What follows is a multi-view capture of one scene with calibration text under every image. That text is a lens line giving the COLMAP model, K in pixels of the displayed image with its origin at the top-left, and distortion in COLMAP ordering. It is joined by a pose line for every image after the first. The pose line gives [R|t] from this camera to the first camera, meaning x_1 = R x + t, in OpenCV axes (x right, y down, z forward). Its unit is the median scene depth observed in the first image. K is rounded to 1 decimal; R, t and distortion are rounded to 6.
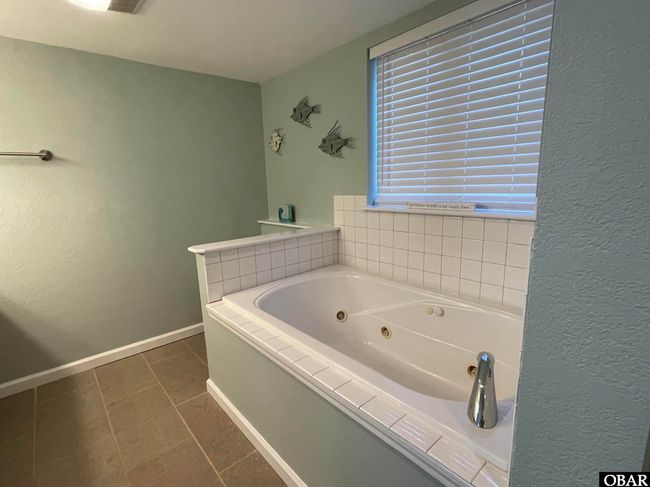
lens RADIAL K [[327.7, 0, 325.0], [0, 327.7, 243.5], [0, 0, 1]] dist [-0.003300, -0.000387]
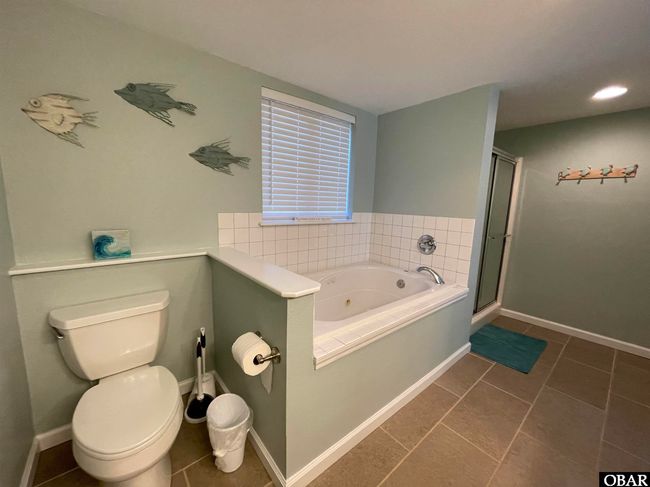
lens RADIAL K [[261.5, 0, 320.3], [0, 261.5, 243.5], [0, 0, 1]] dist [0.001452, 0.000025]
pose [[0.033661, -0.119064, 0.992316, -0.796119], [0.156819, 0.981209, 0.112412, -0.115849], [-0.987054, 0.151830, 0.051700, 0.788601]]
